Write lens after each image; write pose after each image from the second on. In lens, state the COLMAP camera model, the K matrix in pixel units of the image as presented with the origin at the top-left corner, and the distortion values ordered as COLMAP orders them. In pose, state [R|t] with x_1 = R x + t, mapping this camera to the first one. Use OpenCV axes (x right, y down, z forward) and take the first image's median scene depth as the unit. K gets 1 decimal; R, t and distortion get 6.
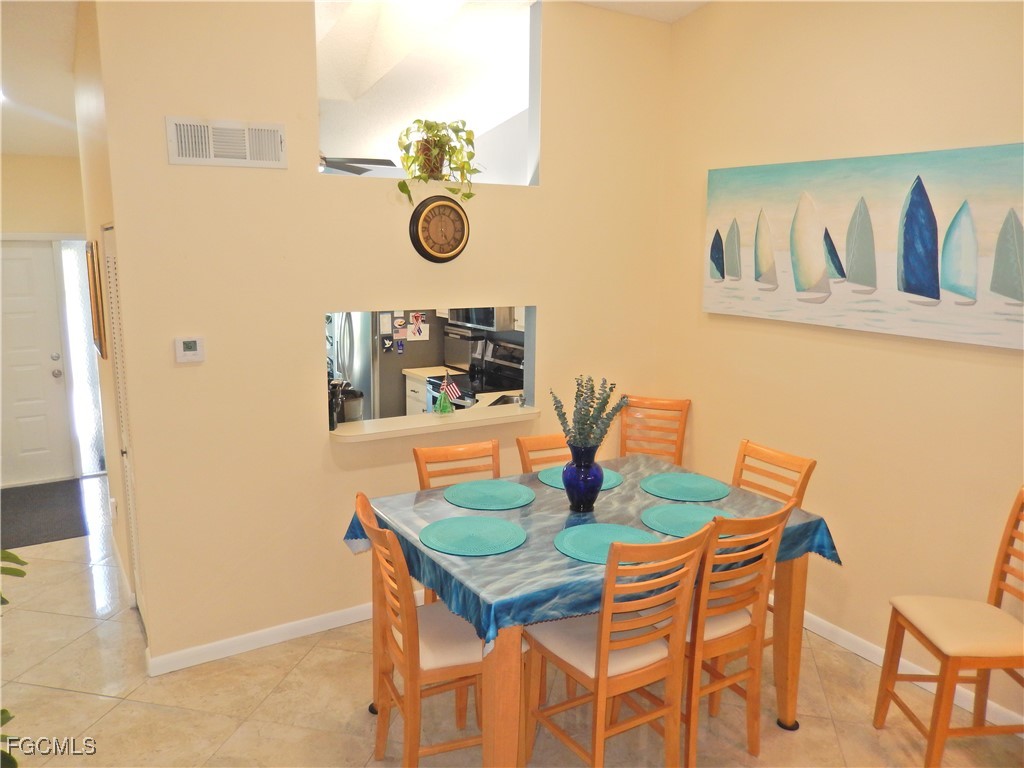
lens RADIAL K [[773.6, 0, 512.0], [0, 773.6, 384.0], [0, 0, 1]] dist [-0.024512, 0.000892]
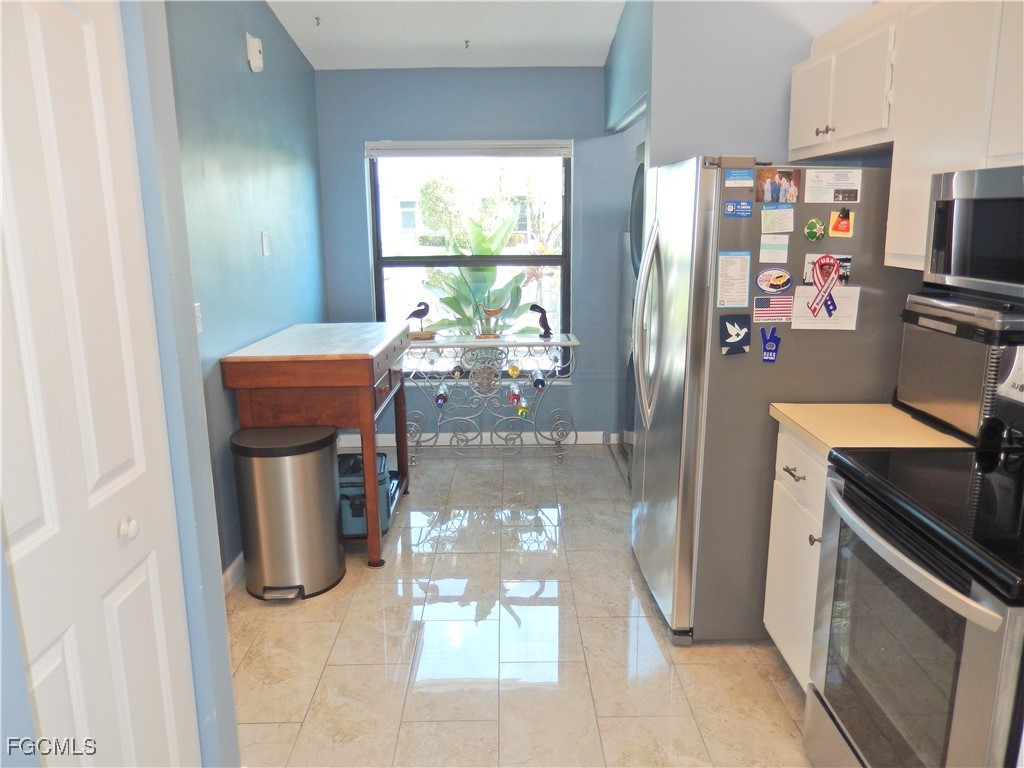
lens RADIAL K [[773.6, 0, 512.0], [0, 773.6, 384.0], [0, 0, 1]] dist [-0.024512, 0.000892]
pose [[0.852056, 0.096939, -0.514396, -0.103677], [-0.080175, 0.995276, 0.054758, -0.071554], [0.517274, -0.005415, 0.855803, 1.118350]]
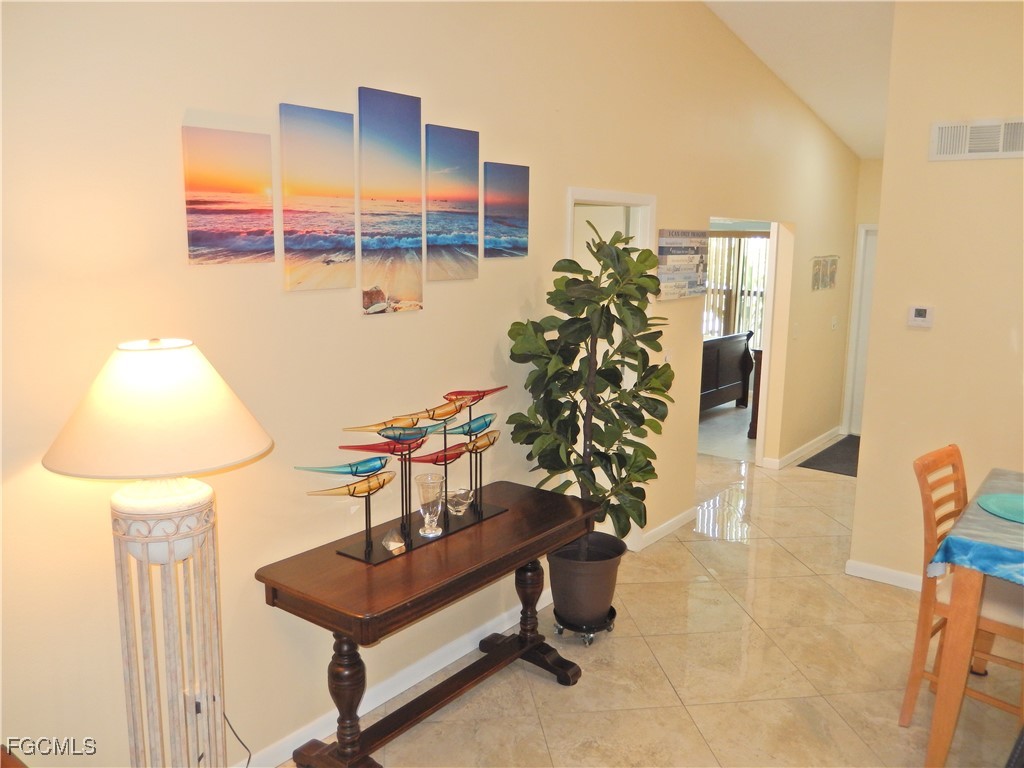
lens RADIAL K [[833.4, 0, 512.0], [0, 833.4, 384.0], [0, 0, 1]] dist [-0.039645, 0.001937]
pose [[0.357379, 0.164497, -0.919359, 0.501903], [-0.183775, 0.977508, 0.103463, 0.037885], [0.915700, 0.131980, 0.379571, -0.038550]]
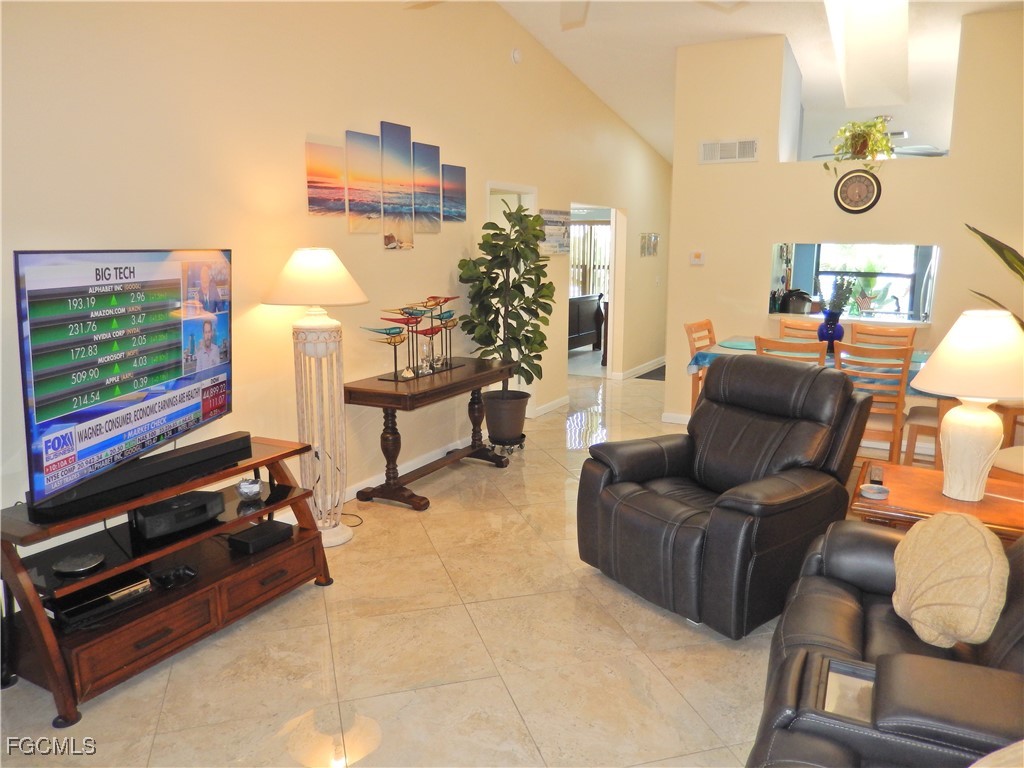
lens RADIAL K [[768.5, 0, 508.5], [0, 768.5, 375.0], [0, 0, 1]] dist [-0.001073, -0.001555]
pose [[0.499066, 0.145781, -0.854214, 0.992991], [-0.160776, 0.984210, 0.074035, 0.170223], [0.851519, 0.100389, 0.514624, -0.368817]]
